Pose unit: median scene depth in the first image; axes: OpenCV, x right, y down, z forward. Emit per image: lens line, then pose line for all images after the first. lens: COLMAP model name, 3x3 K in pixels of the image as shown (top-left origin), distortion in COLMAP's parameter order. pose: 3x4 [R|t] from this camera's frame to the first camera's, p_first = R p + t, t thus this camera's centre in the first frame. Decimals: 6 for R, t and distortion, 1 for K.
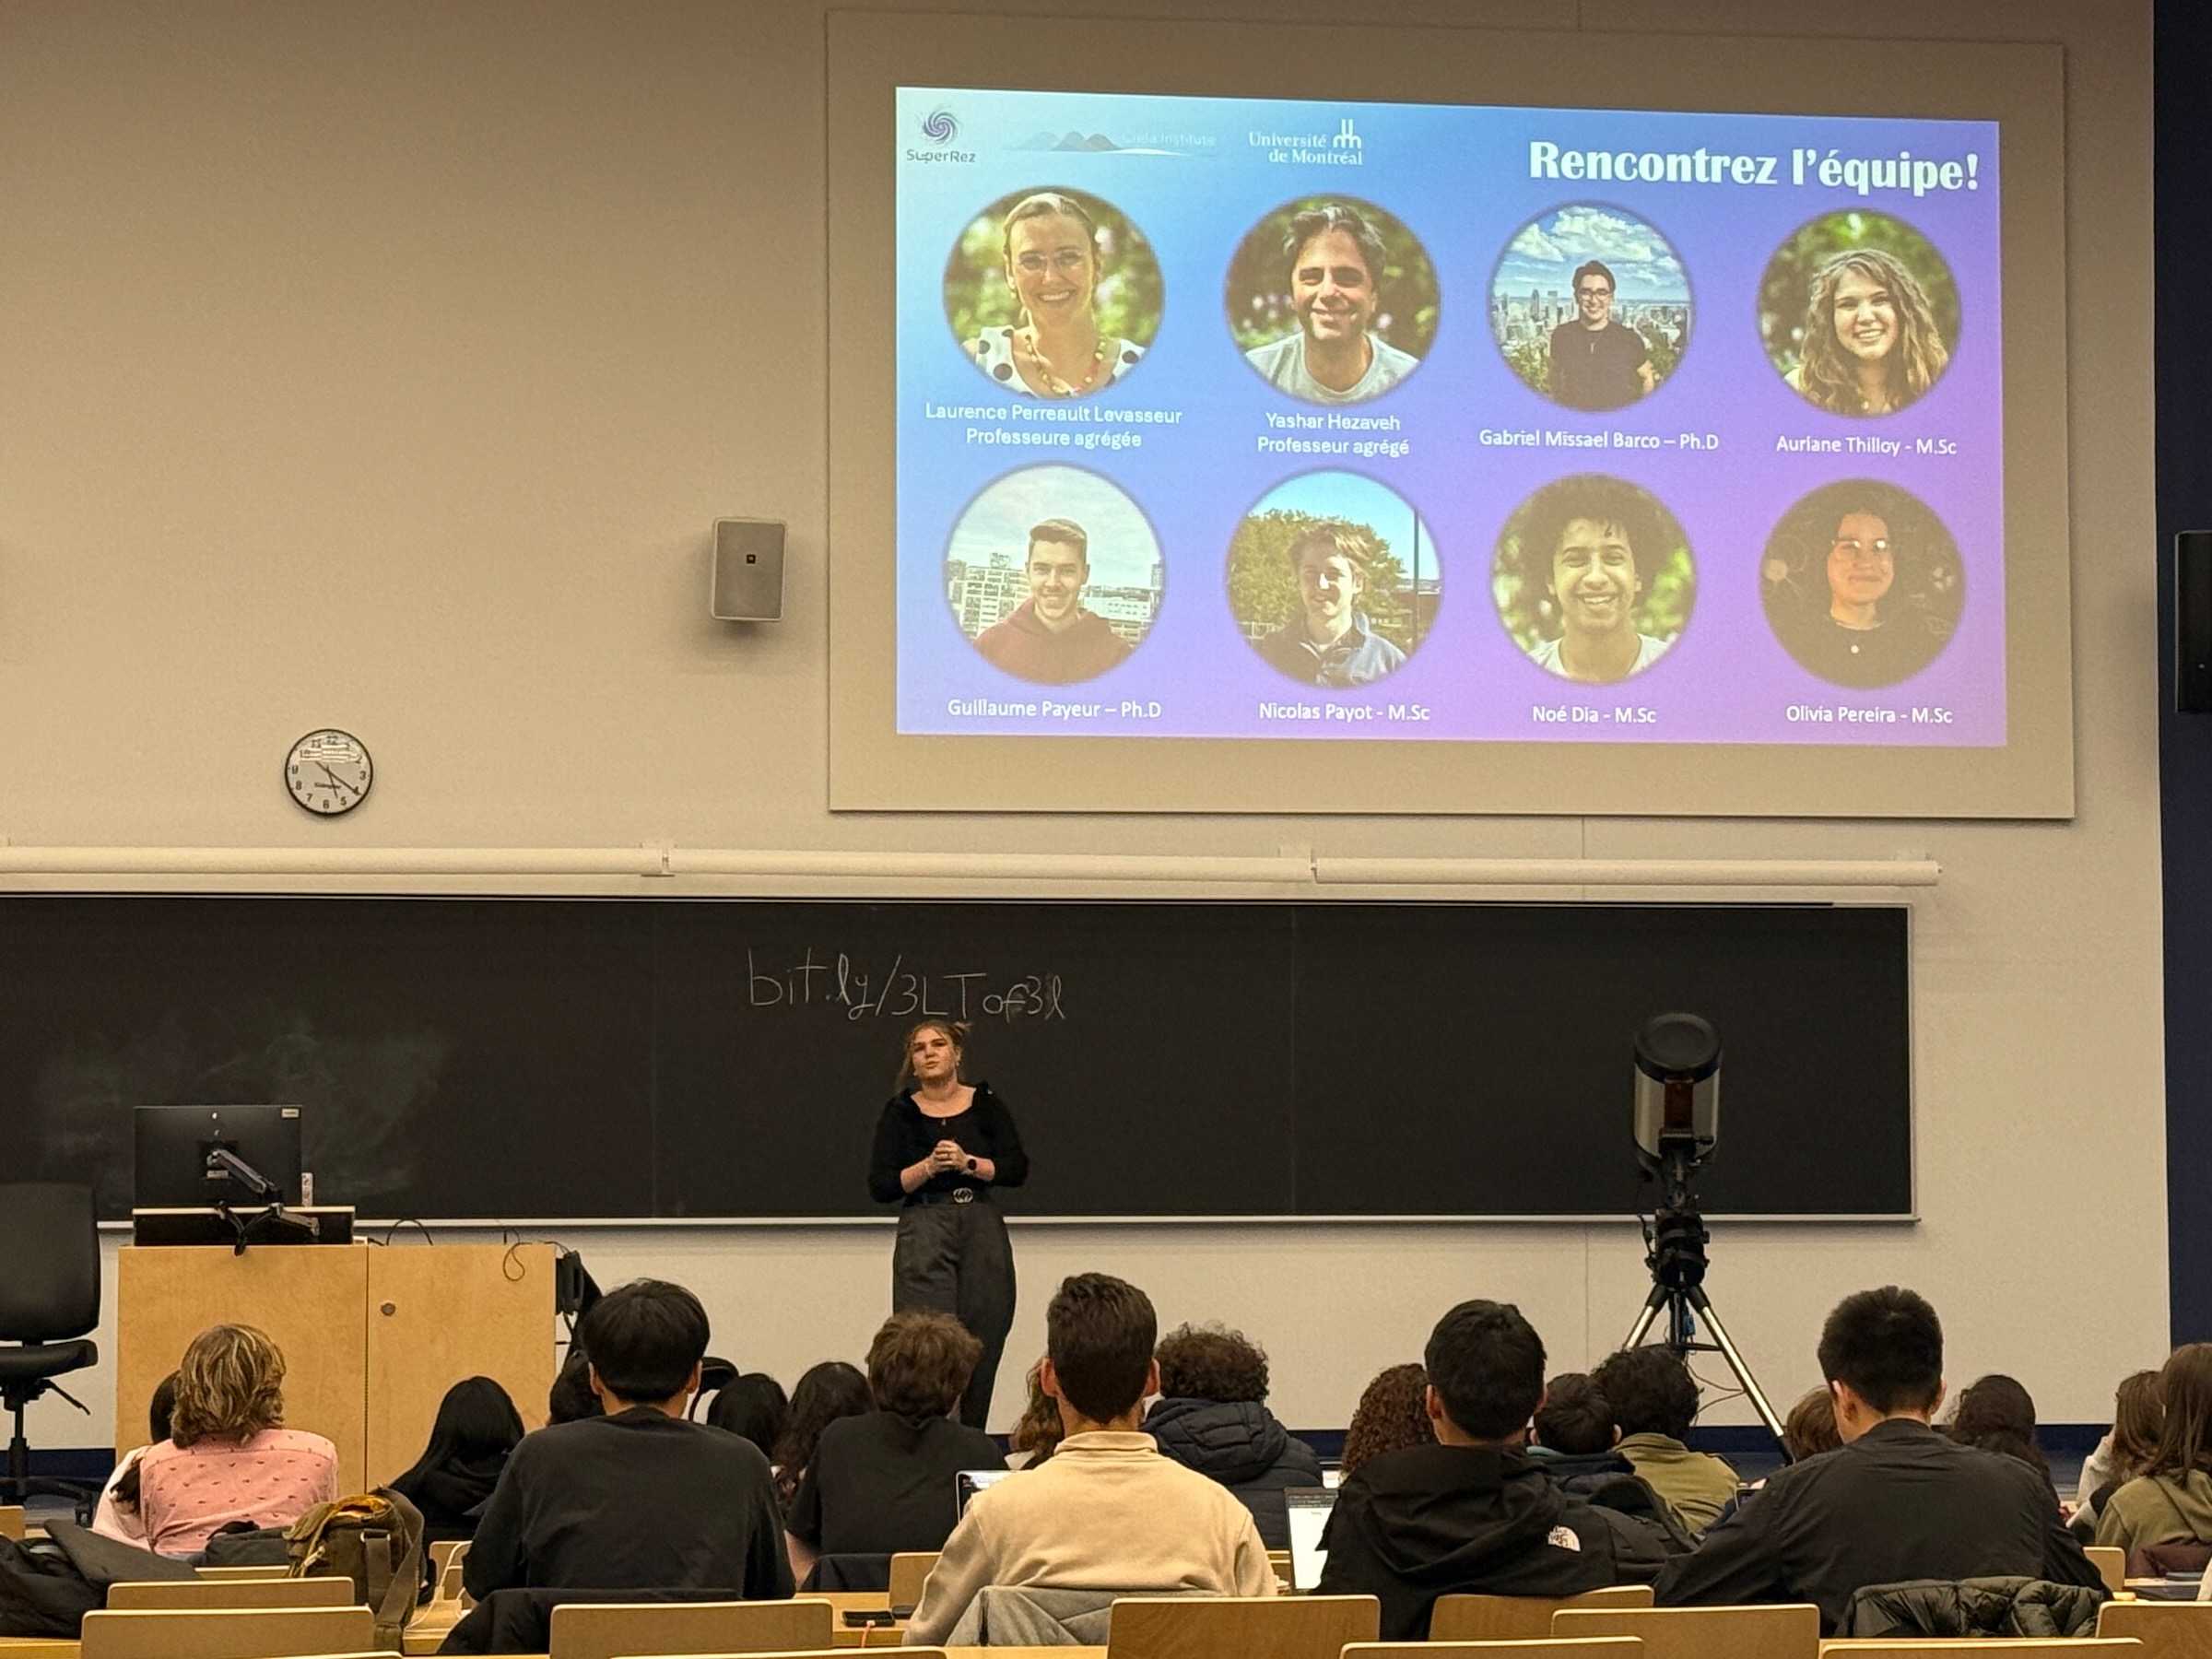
lens RADIAL K [[5278.5, 0, 1106.0], [0, 5278.5, 829.5], [0, 0, 1]] dist [0.029521, 2.676686]
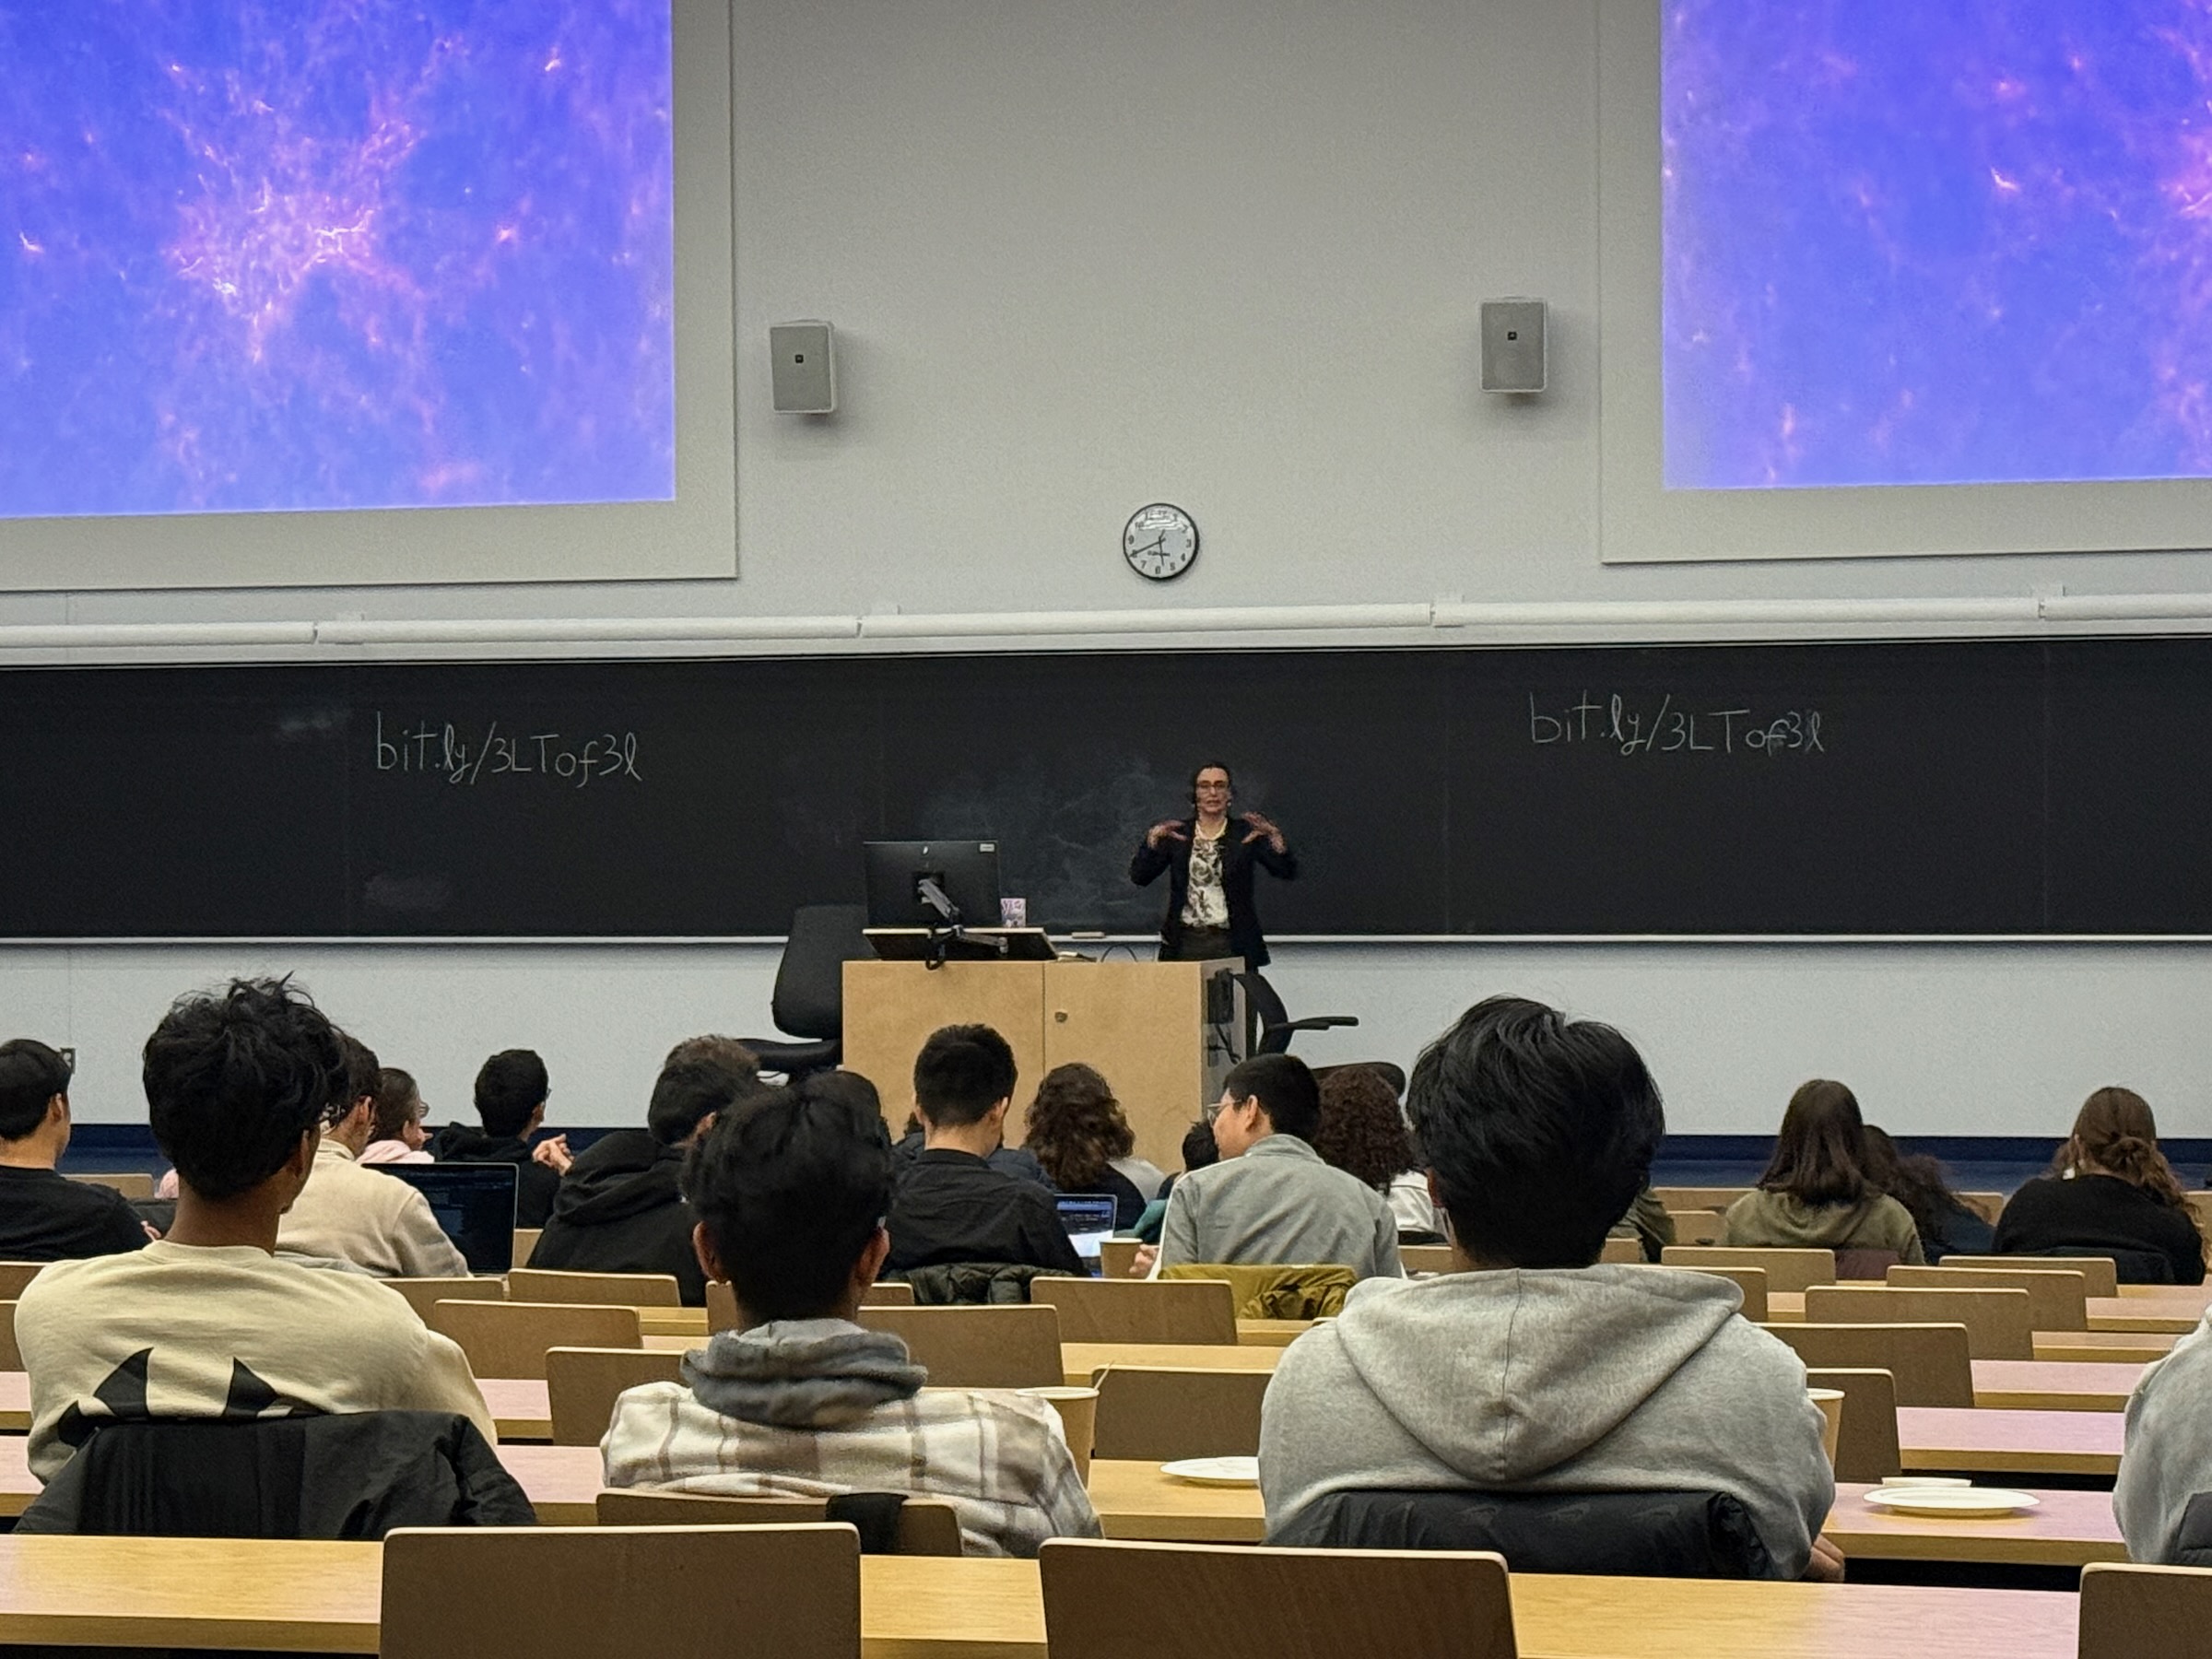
lens RADIAL K [[4830.8, 0, 1106.0], [0, 4830.8, 829.5], [0, 0, 1]] dist [0.034878, 0.346397]
pose [[0.942168, -0.007868, -0.335049, 0.202991], [0.025112, 0.998571, 0.047167, 0.001802], [0.334200, -0.052853, 0.941019, 0.027110]]
